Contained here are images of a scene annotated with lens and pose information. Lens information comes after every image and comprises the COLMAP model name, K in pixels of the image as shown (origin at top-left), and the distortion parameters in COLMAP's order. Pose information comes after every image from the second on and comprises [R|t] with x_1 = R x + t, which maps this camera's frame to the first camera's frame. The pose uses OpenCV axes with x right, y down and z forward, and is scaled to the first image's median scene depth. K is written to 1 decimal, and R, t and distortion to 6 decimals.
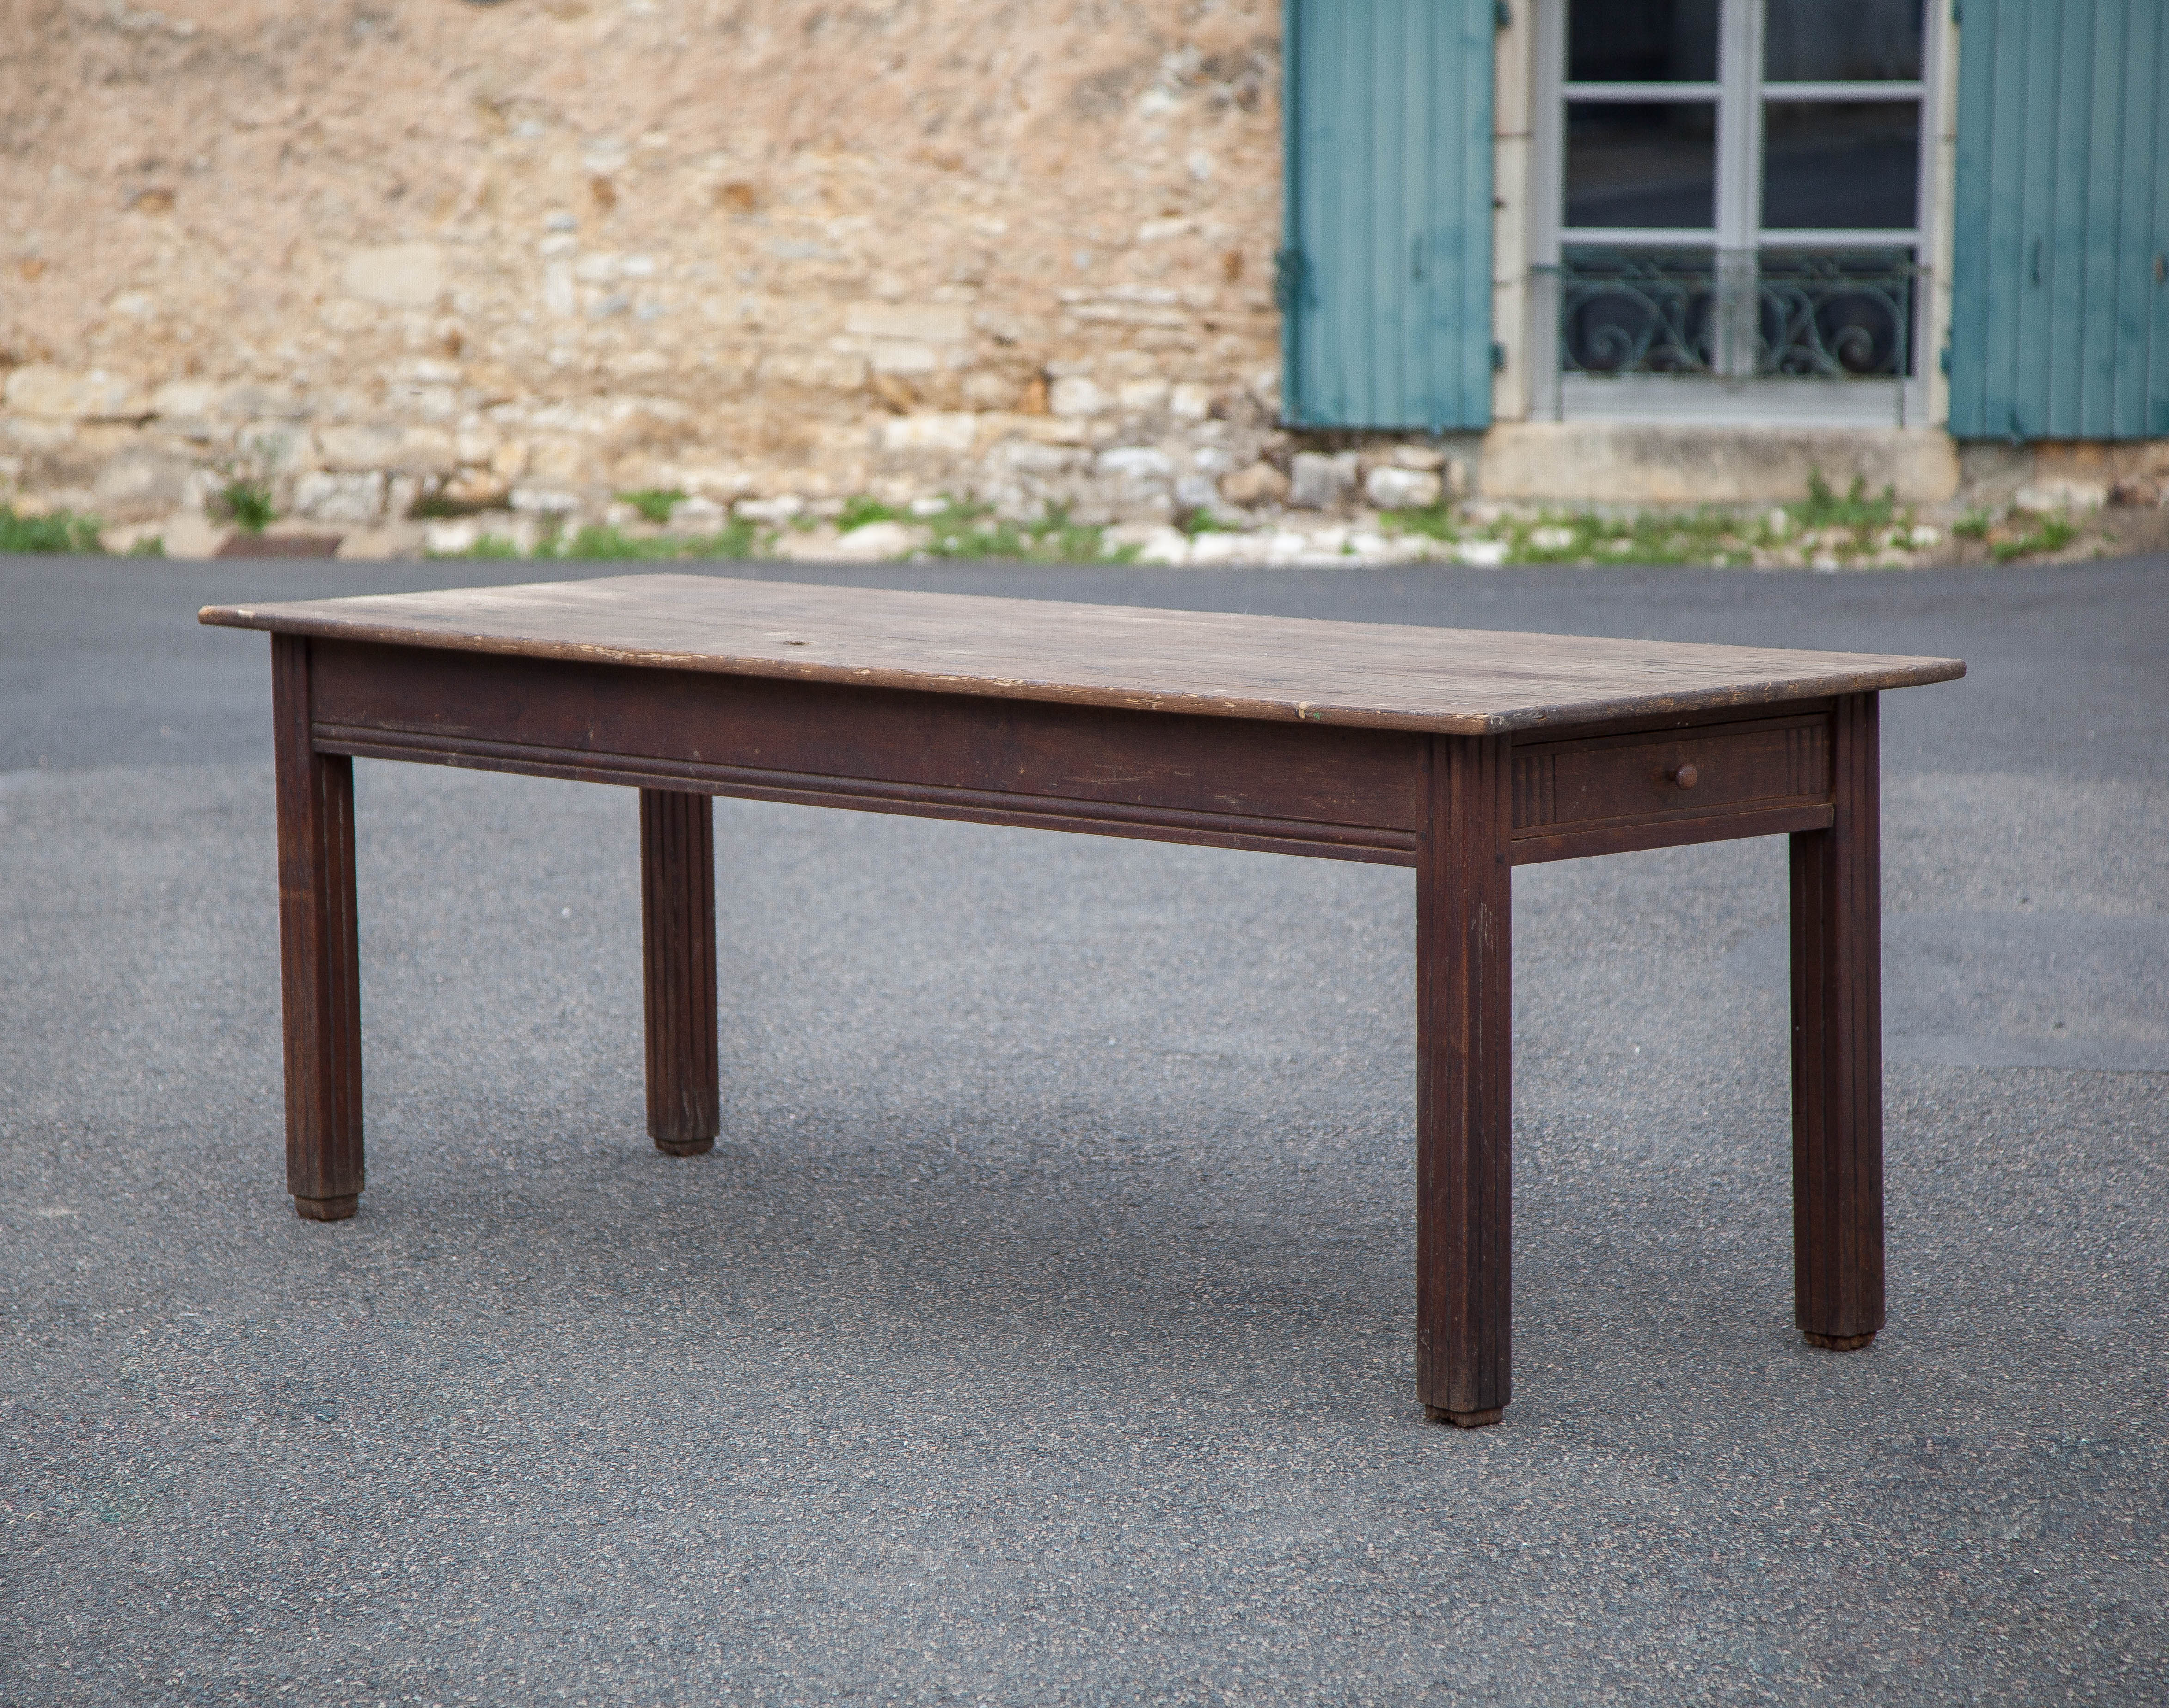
lens RADIAL K [[6705.7, 0, 1061.7], [0, 6705.7, 856.0], [0, 0, 1]] dist [0.588513, -0.231092]
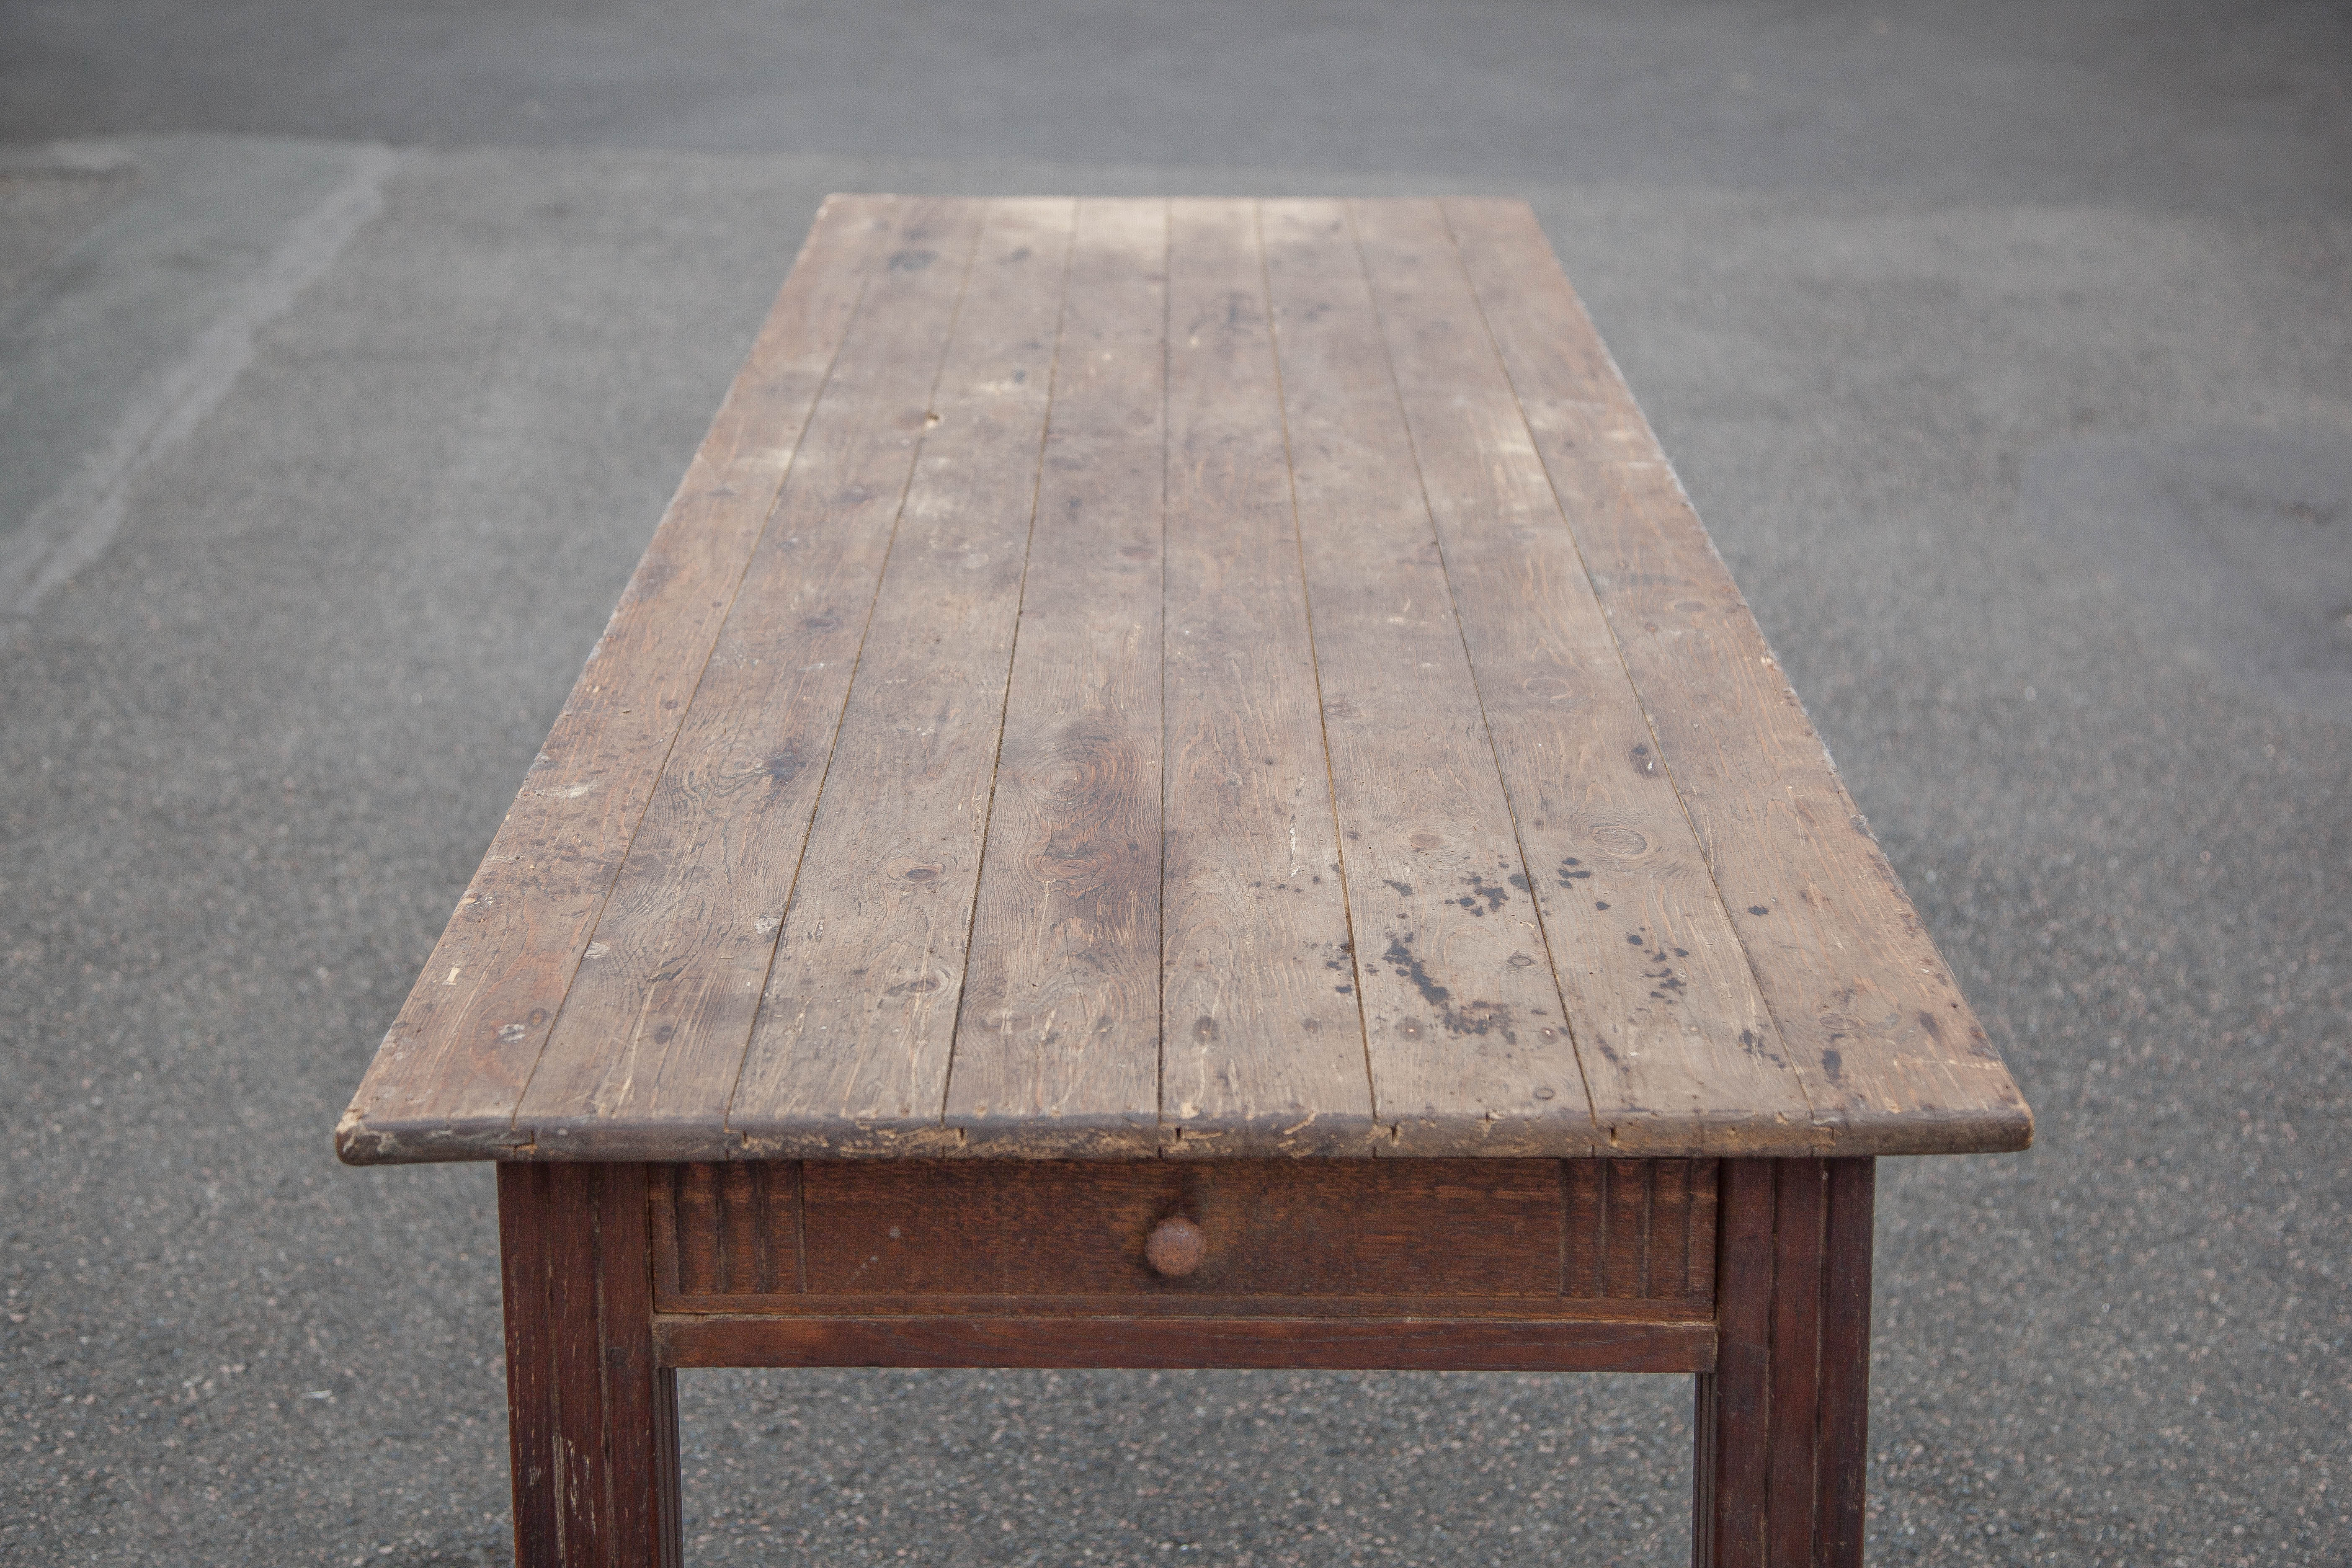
lens RADIAL K [[3293.1, 0, 1176.0], [0, 3293.1, 784.0], [0, 0, 1]] dist [0.125132, 0.058772]
pose [[0.713898, 0.253791, -0.652641, 0.172140], [-0.079111, 0.955275, 0.284939, -0.078124], [0.695767, -0.151786, 0.702047, 0.650084]]
